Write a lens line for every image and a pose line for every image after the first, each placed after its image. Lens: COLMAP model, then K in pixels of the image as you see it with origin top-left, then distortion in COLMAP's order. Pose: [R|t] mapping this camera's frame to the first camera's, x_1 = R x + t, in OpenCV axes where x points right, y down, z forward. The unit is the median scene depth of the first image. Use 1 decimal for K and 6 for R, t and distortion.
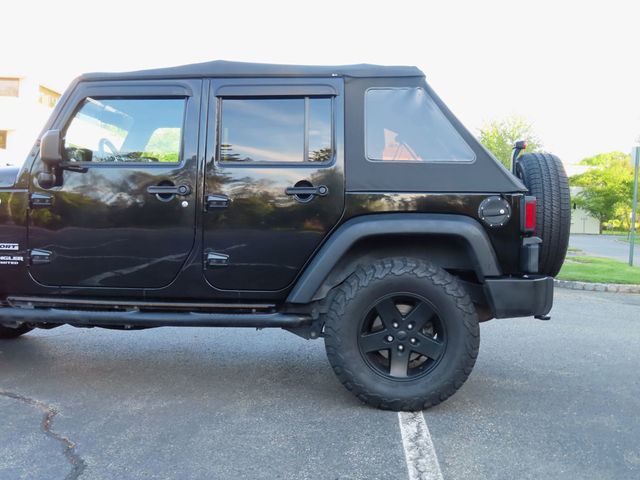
lens RADIAL K [[771.9, 0, 317.3], [0, 771.9, 241.3], [0, 0, 1]] dist [0.006597, 0.000041]
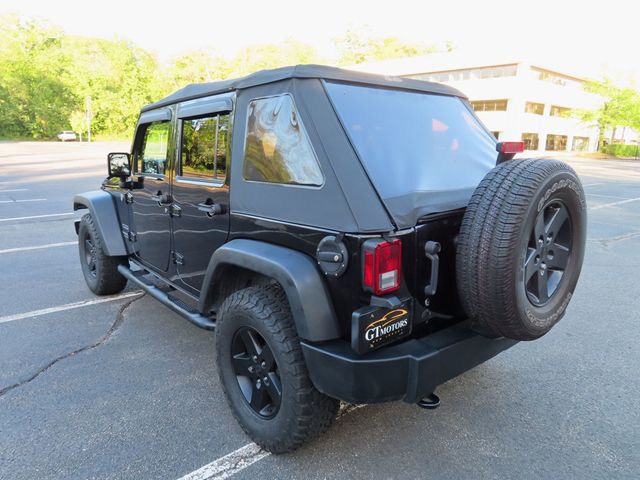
lens RADIAL K [[459.1, 0, 317.9], [0, 459.1, 242.9], [0, 0, 1]] dist [-0.009857, 0.006078]
pose [[0.686778, 0.131921, -0.714796, 0.527404], [-0.011224, 0.985200, 0.171042, -0.124673], [0.726781, -0.109445, 0.678094, 0.671264]]
